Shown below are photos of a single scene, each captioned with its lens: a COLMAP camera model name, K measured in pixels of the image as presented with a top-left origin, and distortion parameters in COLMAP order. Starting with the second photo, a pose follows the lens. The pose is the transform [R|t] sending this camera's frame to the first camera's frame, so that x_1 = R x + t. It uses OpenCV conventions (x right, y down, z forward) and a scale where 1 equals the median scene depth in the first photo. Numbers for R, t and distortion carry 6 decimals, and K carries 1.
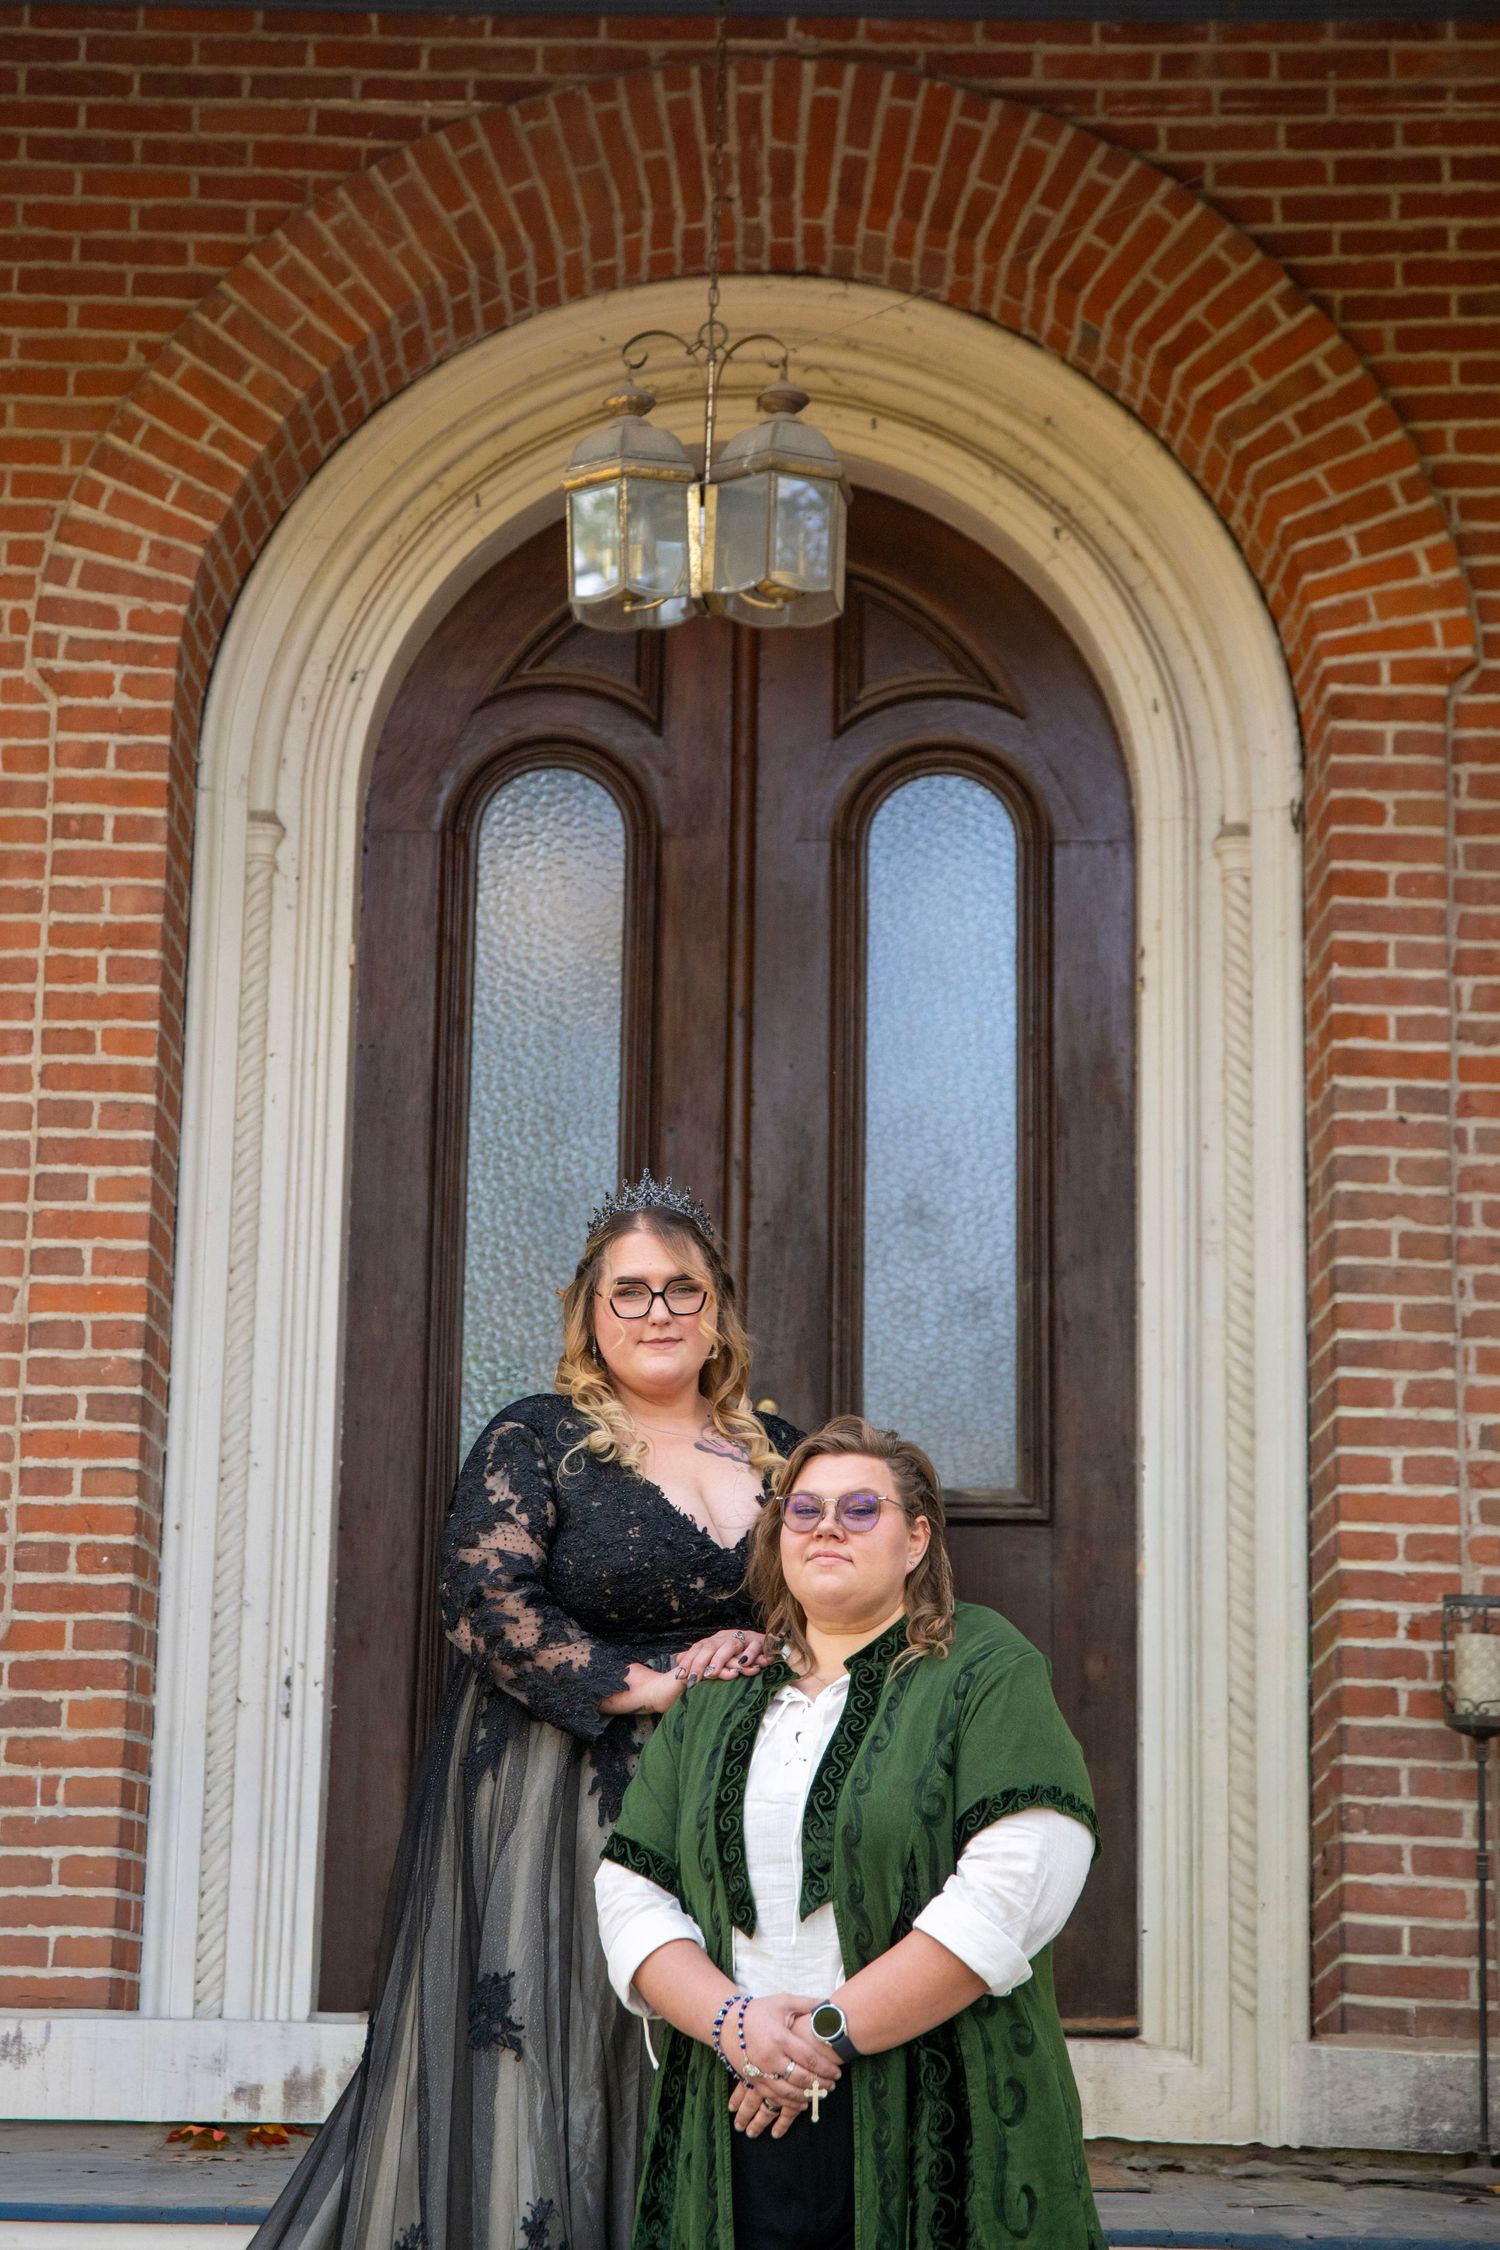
lens RADIAL K [[4421.8, 0, 672.2], [0, 4421.8, 1013.3], [0, 0, 1]] dist [0.224032, 0.000000]
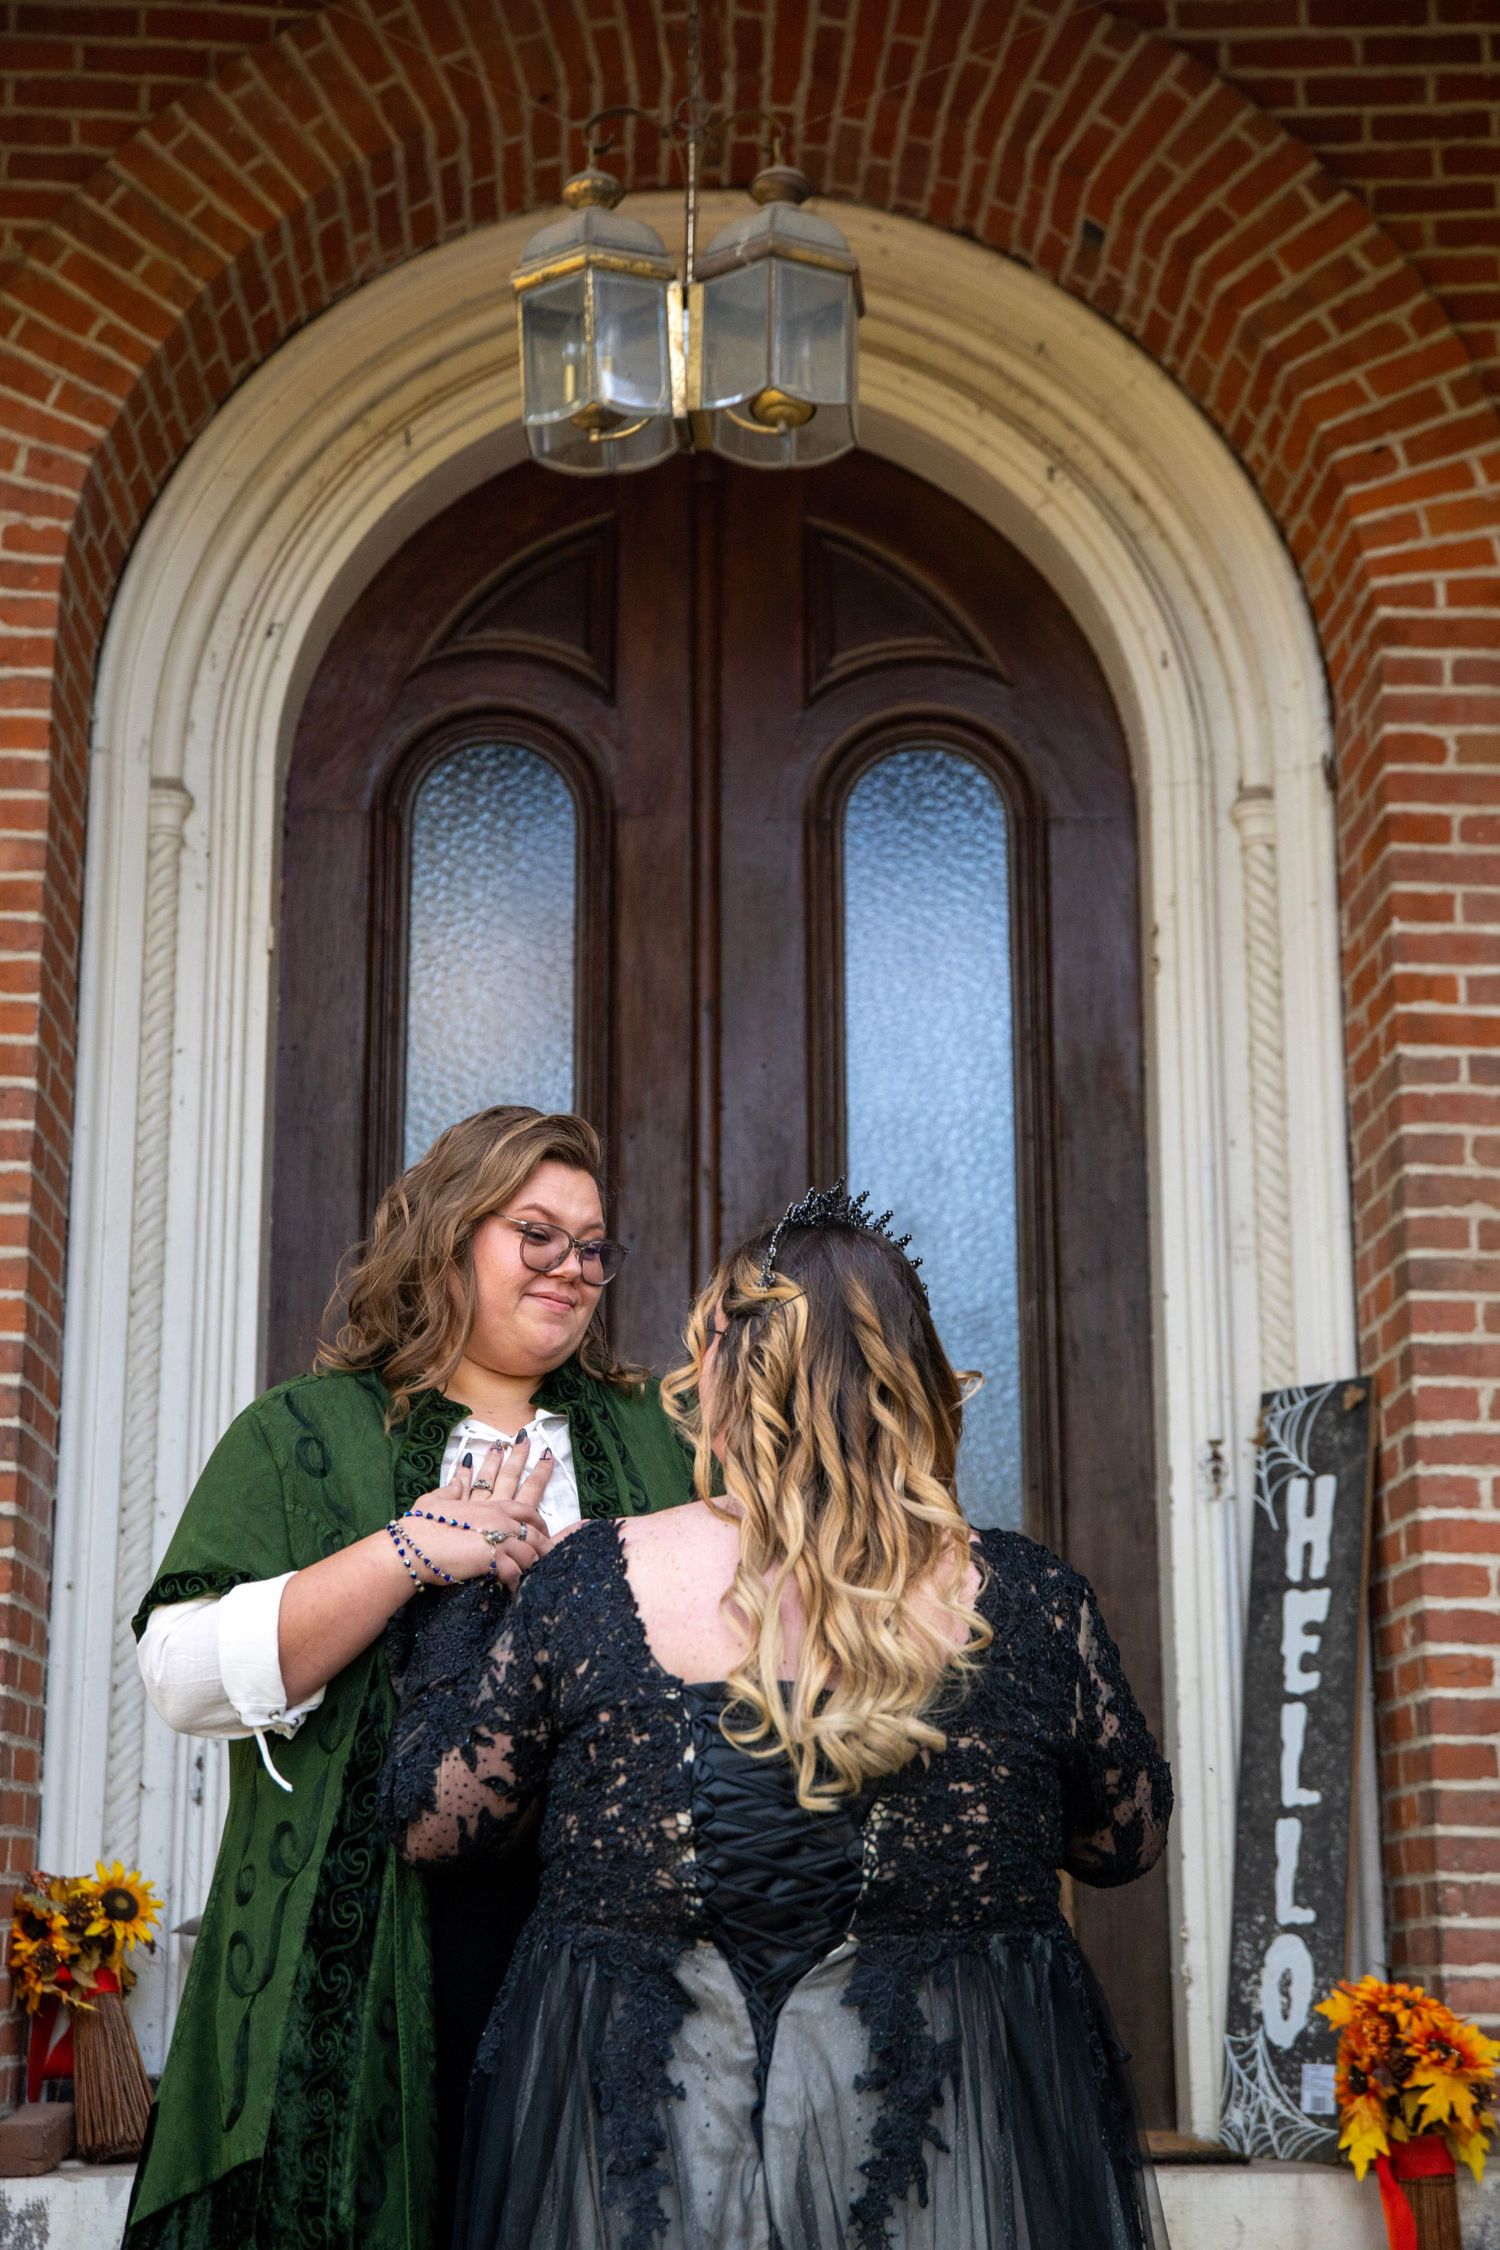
lens RADIAL K [[3477.7, 0, 740.6], [0, 3477.7, 1141.7], [0, 0, 1]] dist [0.143742, 0.000000]
pose [[0.998661, -0.009456, 0.050859, -0.014837], [0.010663, 0.999666, -0.023526, 0.046515], [-0.050620, 0.024037, 0.998429, 0.311276]]
